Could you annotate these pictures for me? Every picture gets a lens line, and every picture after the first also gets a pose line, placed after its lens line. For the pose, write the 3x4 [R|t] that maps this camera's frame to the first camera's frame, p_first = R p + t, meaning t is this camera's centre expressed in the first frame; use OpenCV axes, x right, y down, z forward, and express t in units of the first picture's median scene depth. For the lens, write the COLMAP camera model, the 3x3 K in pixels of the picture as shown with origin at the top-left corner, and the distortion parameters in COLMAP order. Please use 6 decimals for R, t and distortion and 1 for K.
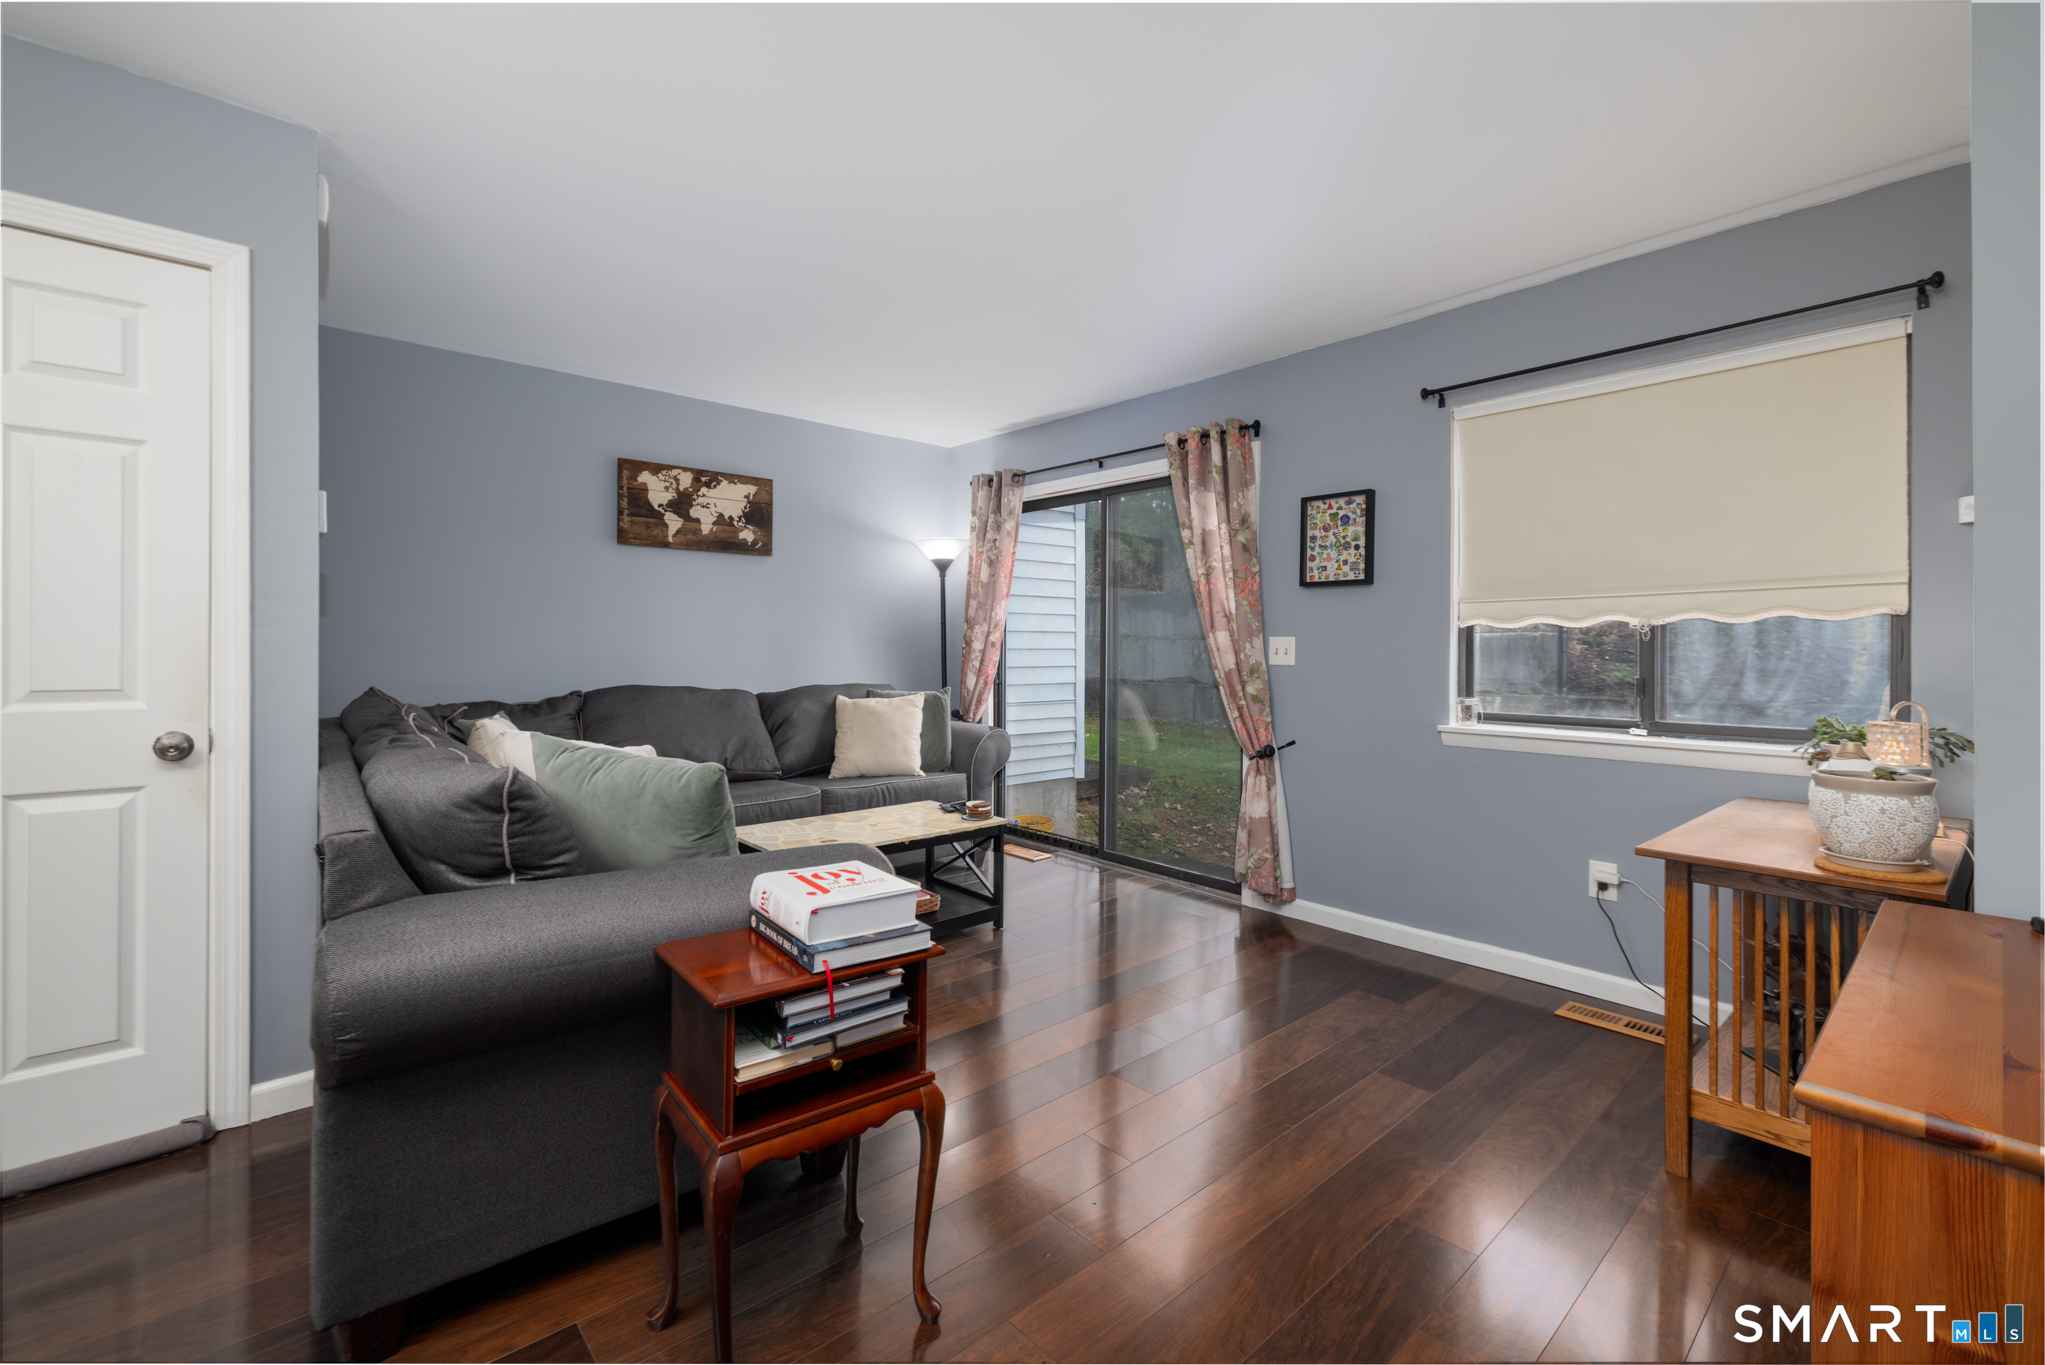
lens RADIAL K [[859.7, 0, 1051.9], [0, 859.7, 634.0], [0, 0, 1]] dist [0.001554, -0.000158]
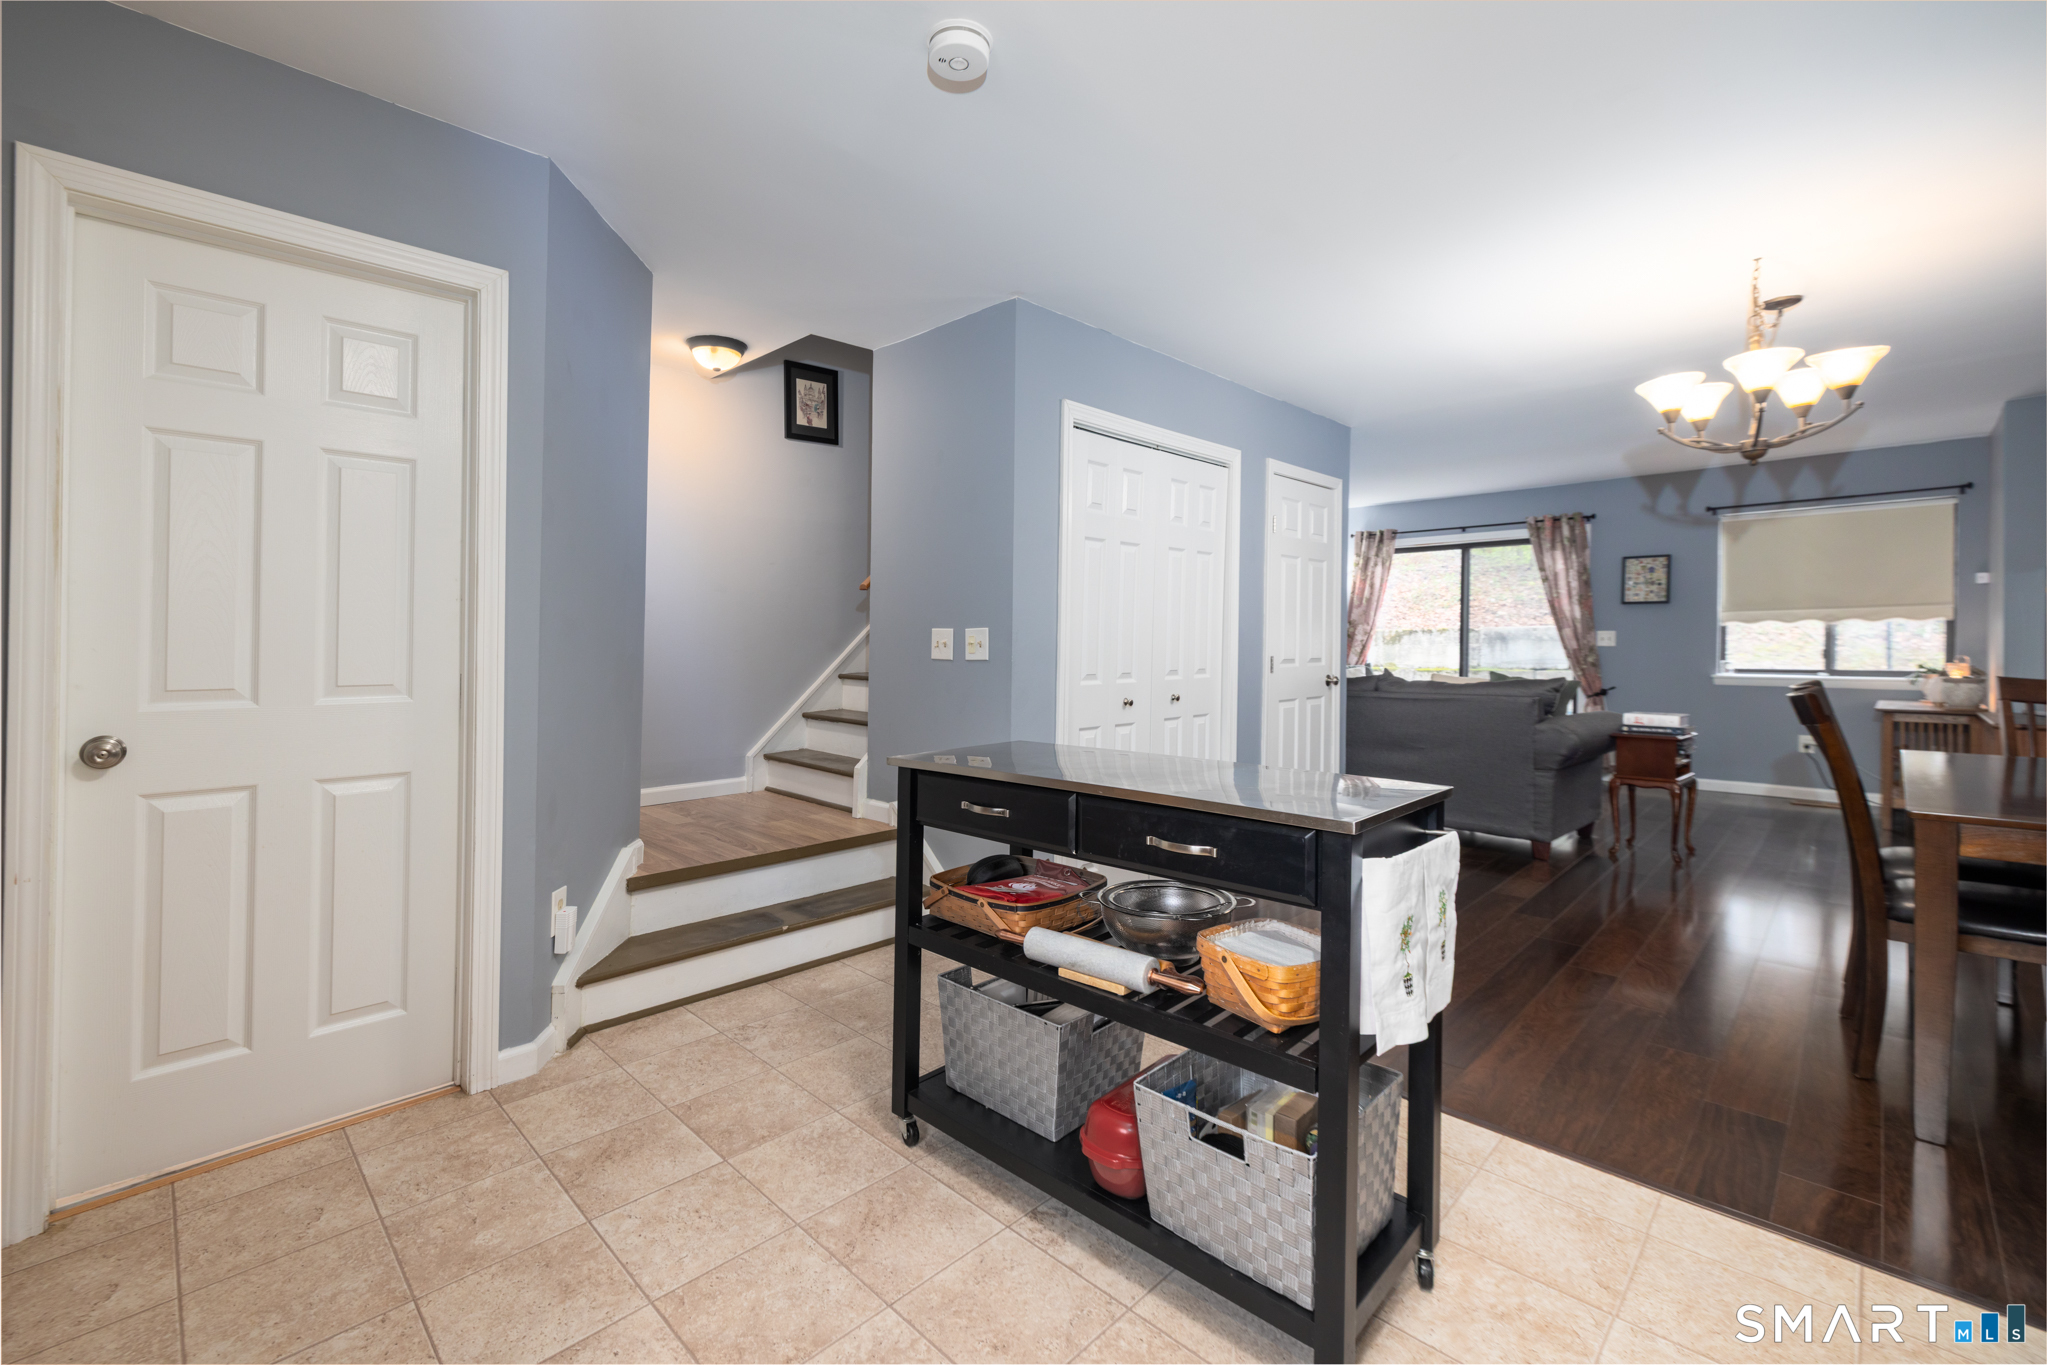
lens RADIAL K [[883.3, 0, 1018.3], [0, 883.3, 640.1], [0, 0, 1]] dist [-0.001970, 0.000130]
pose [[0.997445, -0.010579, 0.070657, -1.167497], [0.009277, 0.999782, 0.018721, -0.025185], [-0.070840, -0.018018, 0.997325, -0.830993]]
